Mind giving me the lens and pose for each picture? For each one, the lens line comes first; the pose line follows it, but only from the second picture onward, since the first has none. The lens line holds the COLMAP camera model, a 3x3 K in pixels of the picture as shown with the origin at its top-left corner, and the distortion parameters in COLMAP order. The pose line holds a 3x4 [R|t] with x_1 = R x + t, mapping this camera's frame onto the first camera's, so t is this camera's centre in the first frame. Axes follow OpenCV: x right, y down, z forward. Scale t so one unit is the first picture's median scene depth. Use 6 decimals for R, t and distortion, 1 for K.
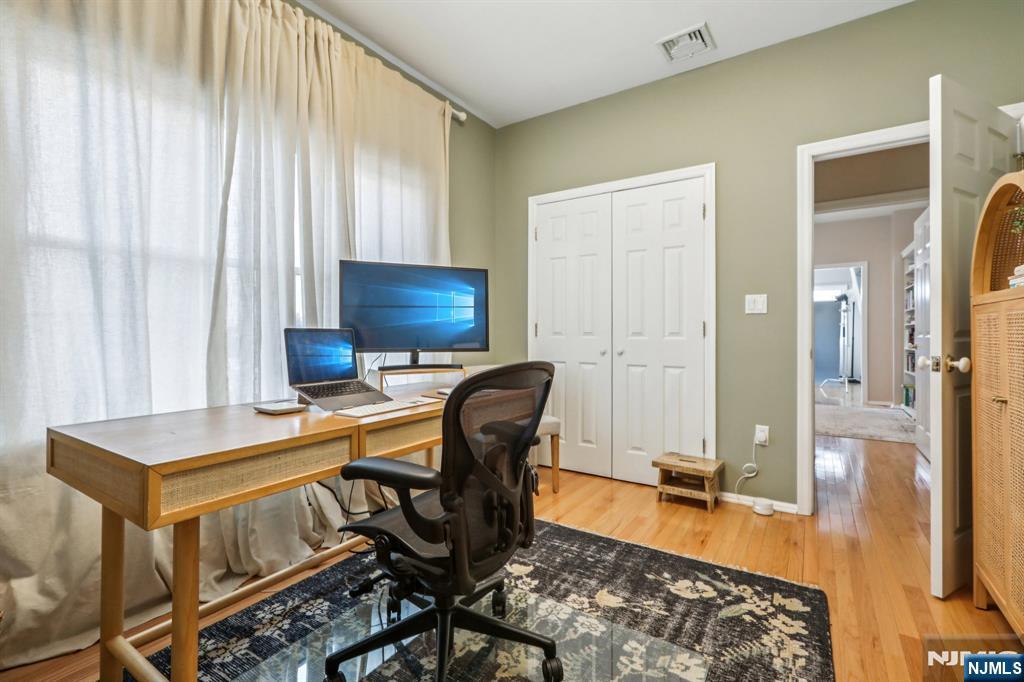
lens RADIAL K [[466.6, 0, 506.8], [0, 466.6, 336.8], [0, 0, 1]] dist [-0.000239, 0.001780]
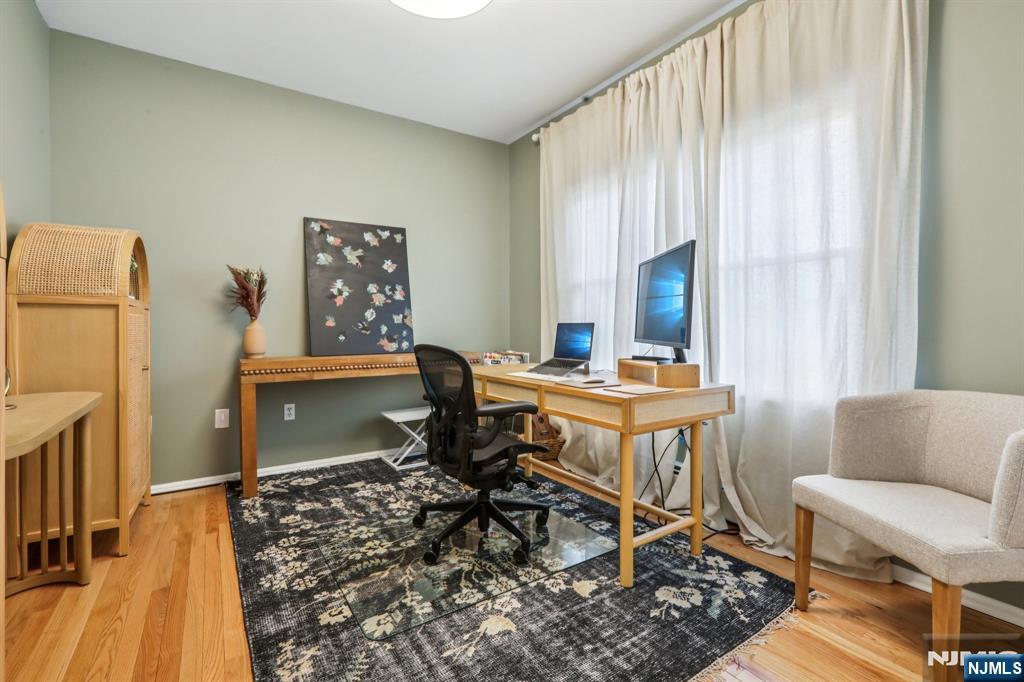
lens RADIAL K [[466.6, 0, 509.4], [0, 466.6, 333.4], [0, 0, 1]] dist [-0.000239, 0.001780]
pose [[-0.402125, 0.013792, -0.915481, 1.090150], [-0.003801, 0.999853, 0.016733, -0.007079], [0.915577, 0.010208, -0.402013, 1.477638]]
